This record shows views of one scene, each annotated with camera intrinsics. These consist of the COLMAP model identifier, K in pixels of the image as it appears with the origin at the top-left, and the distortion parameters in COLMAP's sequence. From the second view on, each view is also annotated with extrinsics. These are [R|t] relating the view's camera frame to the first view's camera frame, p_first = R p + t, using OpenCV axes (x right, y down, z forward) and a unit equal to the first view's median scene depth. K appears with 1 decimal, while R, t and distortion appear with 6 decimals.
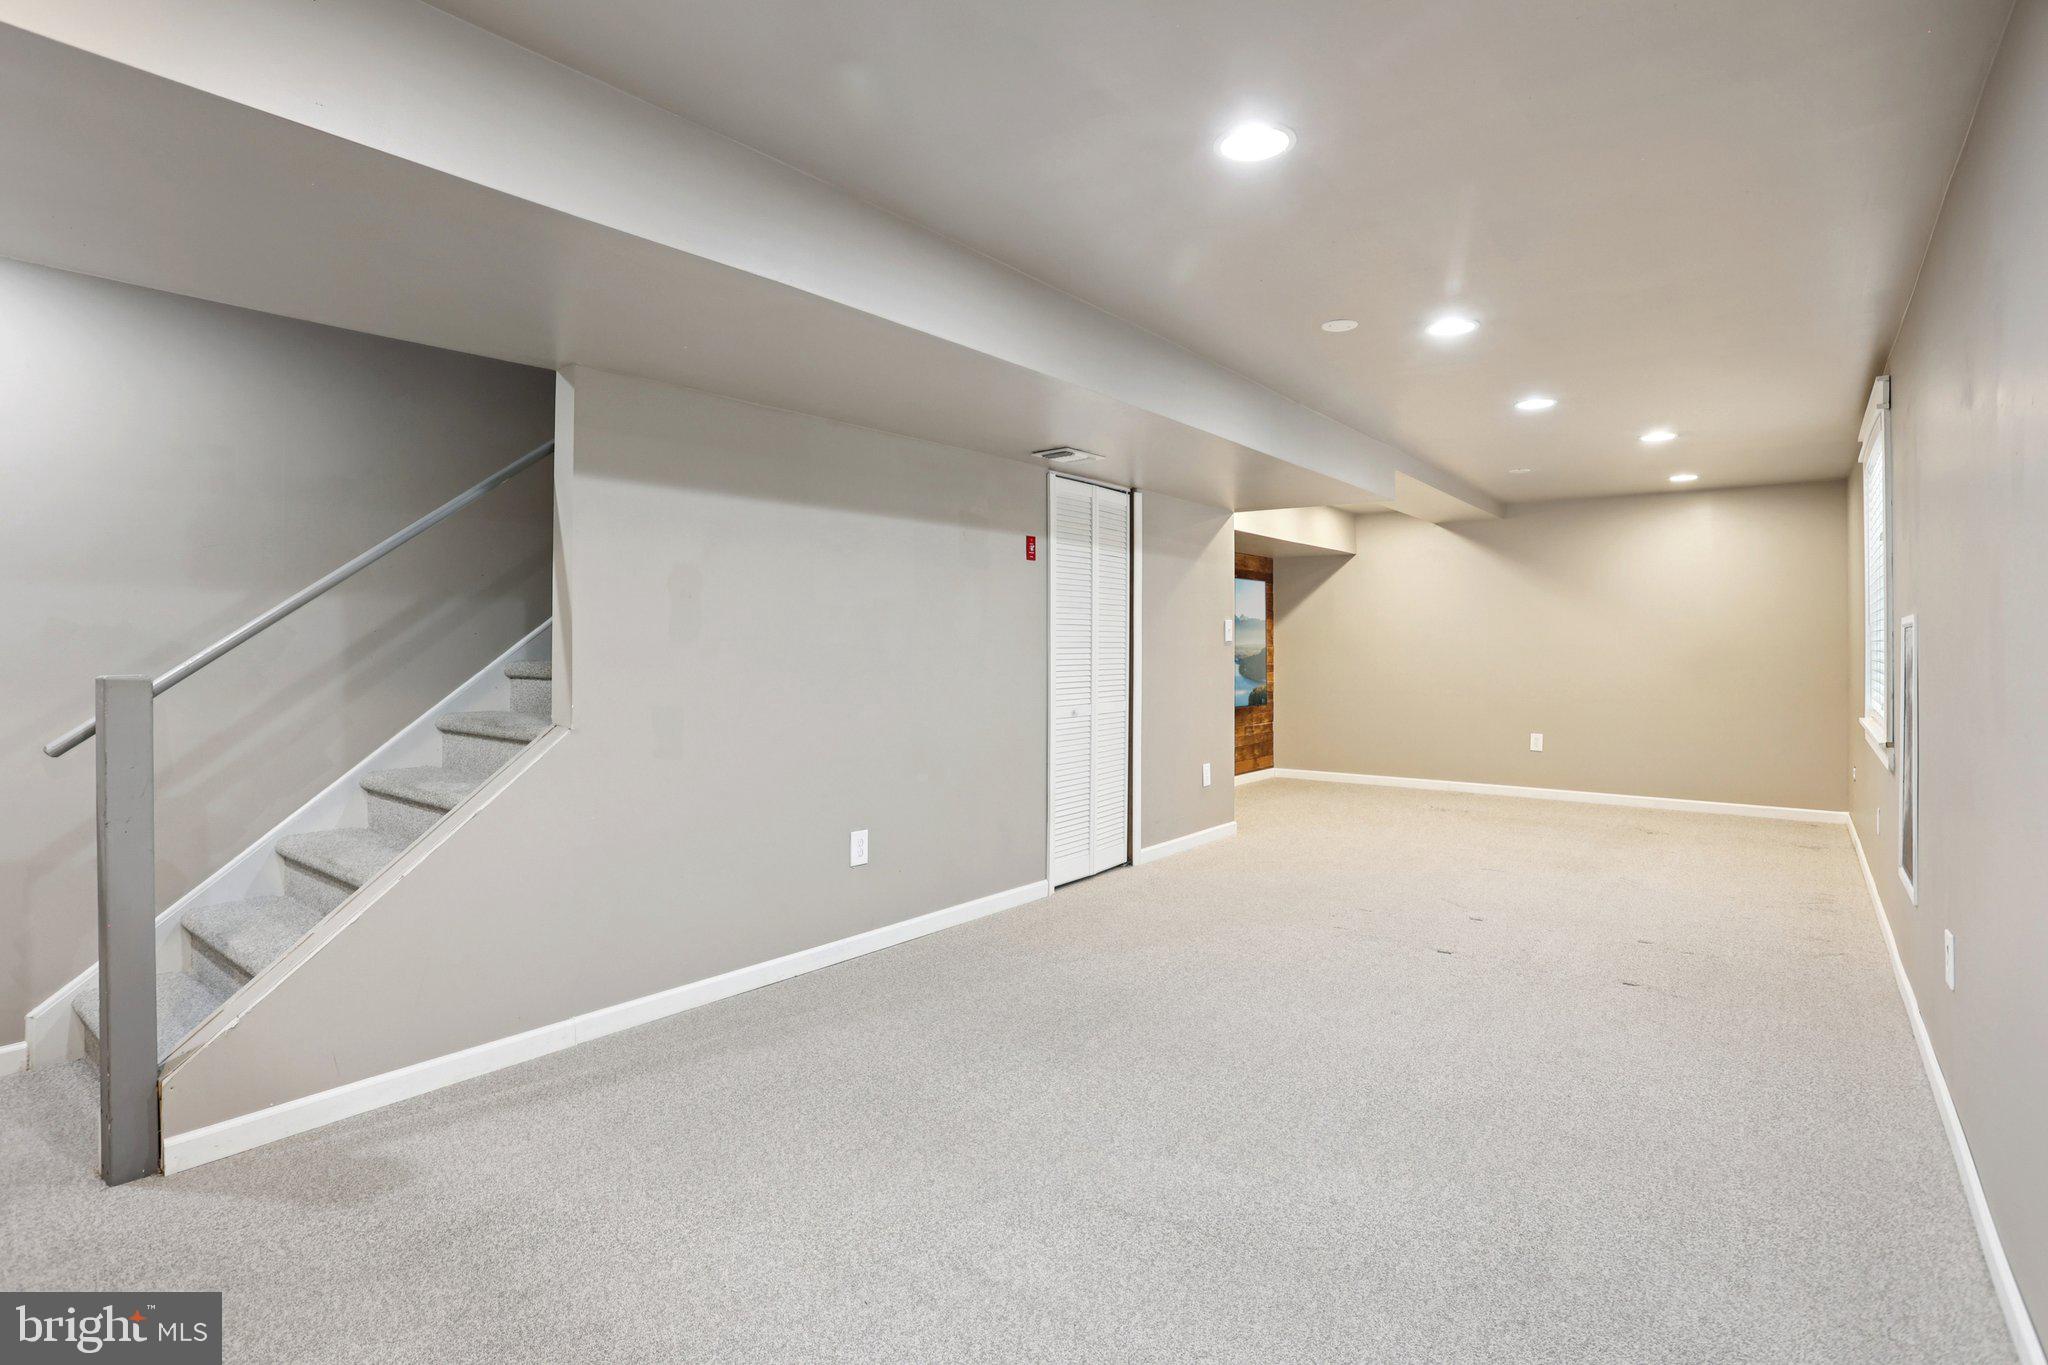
lens RADIAL K [[1012.7, 0, 1009.3], [0, 1012.7, 657.3], [0, 0, 1]] dist [-0.074671, 0.035586]
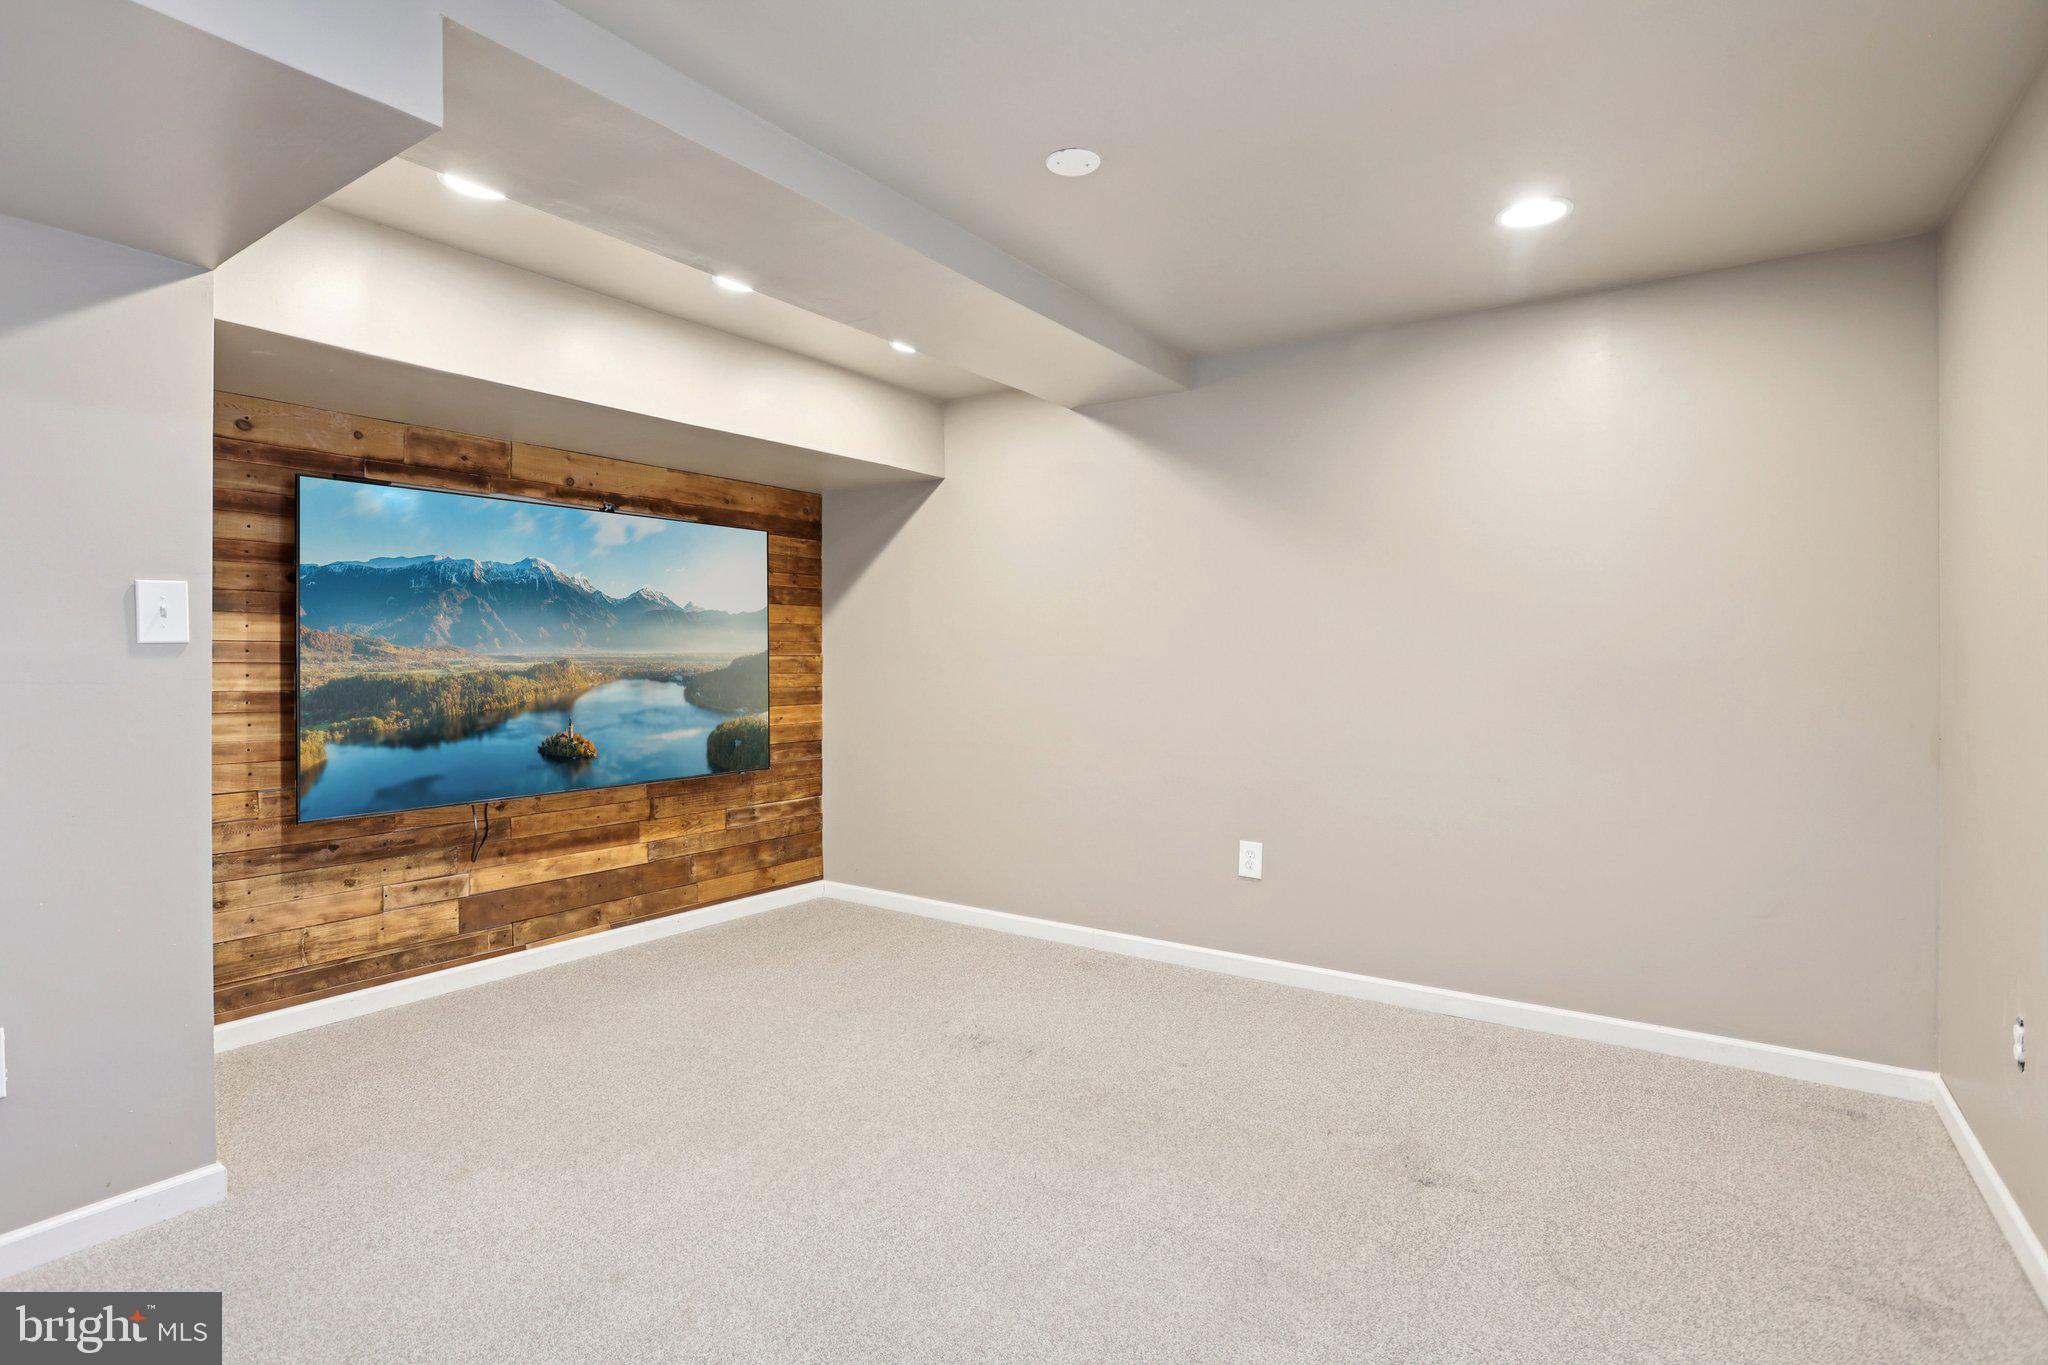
lens RADIAL K [[1012.7, 0, 1009.3], [0, 1012.7, 657.3], [0, 0, 1]] dist [-0.074671, 0.035586]
pose [[0.998696, 0.008485, 0.050343, 0.360237], [-0.008297, 0.999958, -0.003935, -0.009044], [-0.050374, 0.003512, 0.998724, 0.492212]]
